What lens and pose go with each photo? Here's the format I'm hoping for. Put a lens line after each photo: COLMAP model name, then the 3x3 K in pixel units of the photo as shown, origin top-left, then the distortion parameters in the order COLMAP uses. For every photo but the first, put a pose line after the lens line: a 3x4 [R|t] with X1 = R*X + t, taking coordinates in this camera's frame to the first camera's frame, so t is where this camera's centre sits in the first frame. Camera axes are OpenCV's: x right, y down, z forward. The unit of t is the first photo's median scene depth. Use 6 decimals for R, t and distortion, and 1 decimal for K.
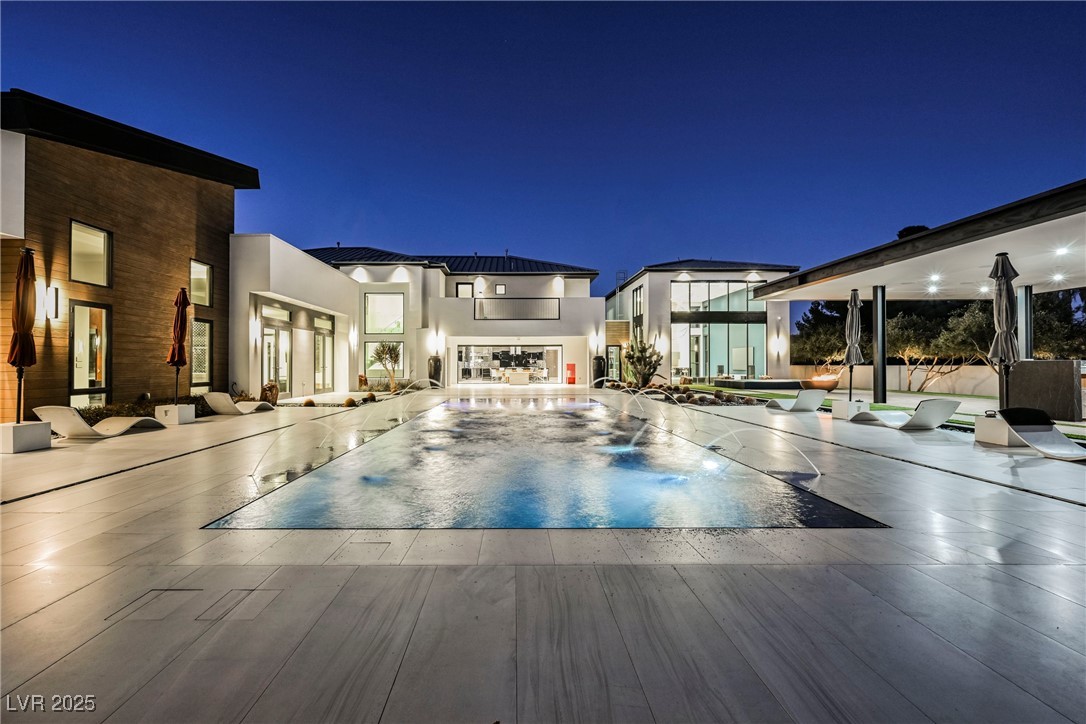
lens RADIAL K [[431.6, 0, 507.8], [0, 431.6, 362.6], [0, 0, 1]] dist [-0.000960, 0.000186]
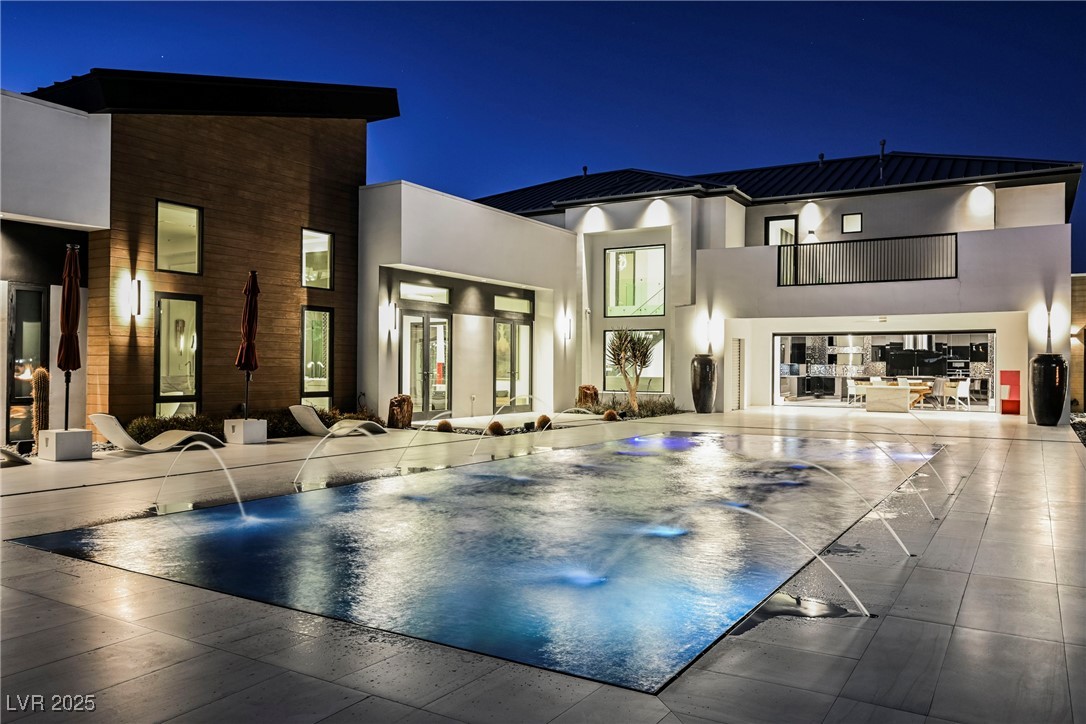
lens RADIAL K [[795.1, 0, 542.7], [0, 795.1, 362.4], [0, 0, 1]] dist [-0.002840, 0.000445]
pose [[0.857738, 0.005362, -0.514059, 0.294598], [-0.006121, 0.999981, 0.000218, -0.006671], [0.514051, 0.002959, 0.857755, 0.019999]]
